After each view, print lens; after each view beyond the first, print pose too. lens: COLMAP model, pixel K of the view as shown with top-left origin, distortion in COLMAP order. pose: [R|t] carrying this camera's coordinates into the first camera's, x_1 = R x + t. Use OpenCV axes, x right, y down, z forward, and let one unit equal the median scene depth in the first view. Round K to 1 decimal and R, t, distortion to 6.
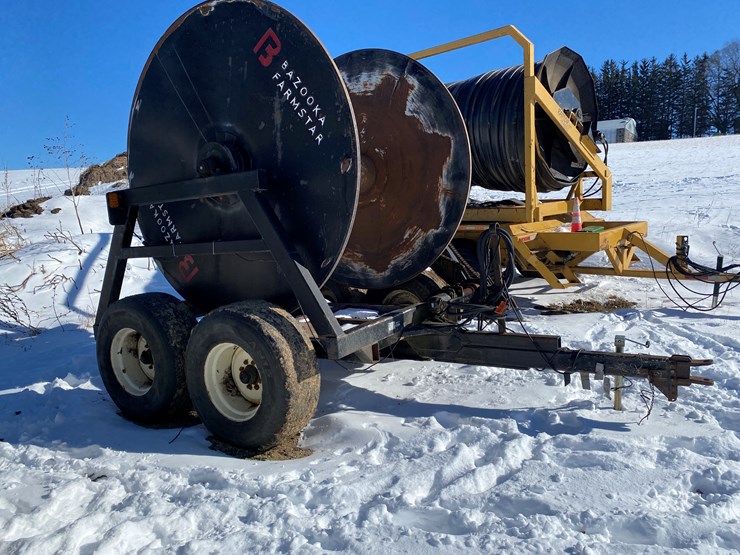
lens RADIAL K [[560.7, 0, 371.8], [0, 560.7, 276.1], [0, 0, 1]] dist [0.048613, -0.047284]
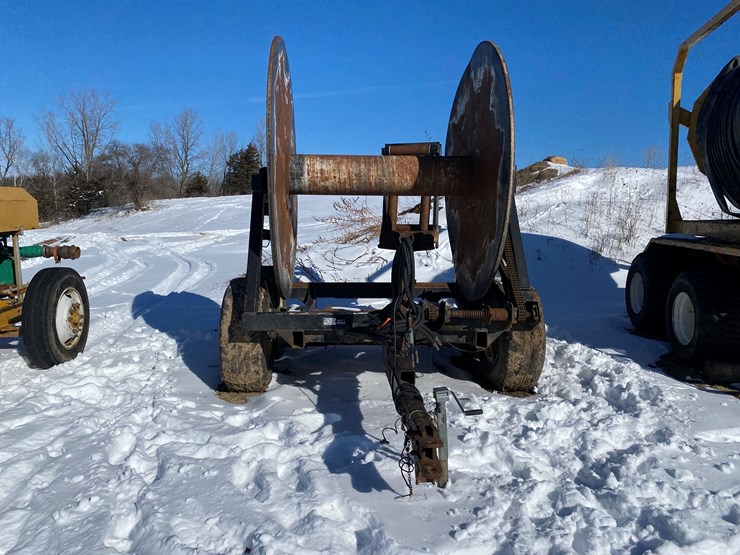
lens RADIAL K [[560.7, 0, 366.7], [0, 560.7, 277.3], [0, 0, 1]] dist [0.048613, -0.047284]
pose [[0.568928, 0.137109, -0.810877, 0.944206], [-0.138795, 0.987869, 0.069654, -0.078514], [0.810590, 0.072918, 0.581056, 0.449578]]
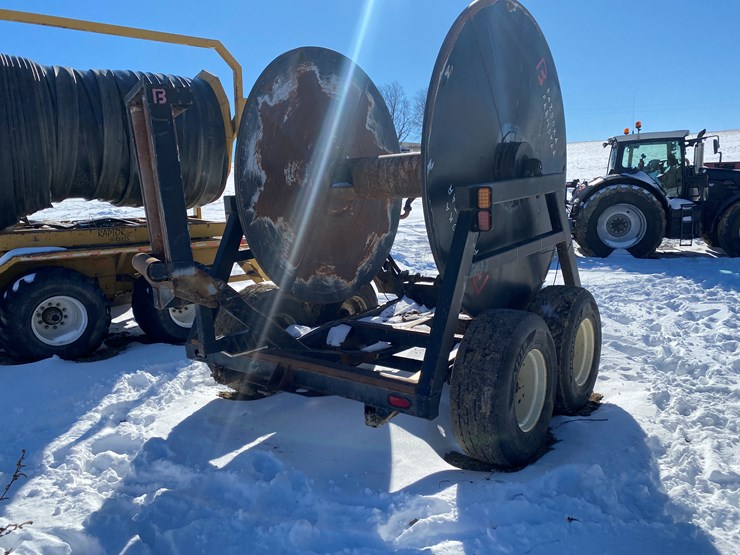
lens RADIAL K [[560.7, 0, 368.2], [0, 560.7, 282.1], [0, 0, 1]] dist [0.048613, -0.047284]
pose [[0.097052, -0.113952, 0.988734, -1.361561], [0.165373, 0.981461, 0.096881, -0.135877], [-0.981444, 0.154107, 0.114098, 1.217007]]
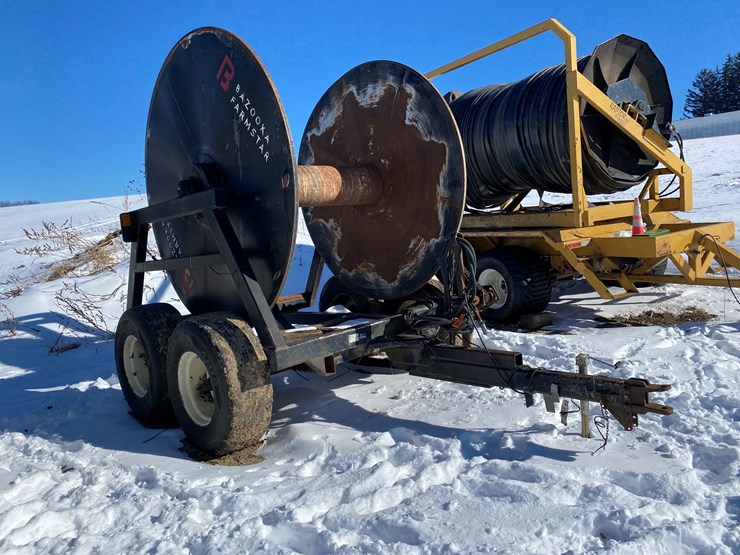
lens RADIAL K [[560.7, 0, 375.4], [0, 560.7, 271.9], [0, 0, 1]] dist [0.048613, -0.047284]
pose [[0.971776, -0.007890, -0.235773, 0.317490], [0.003413, 0.999806, -0.019389, -0.009651], [0.235880, 0.018037, 0.971615, 0.039645]]
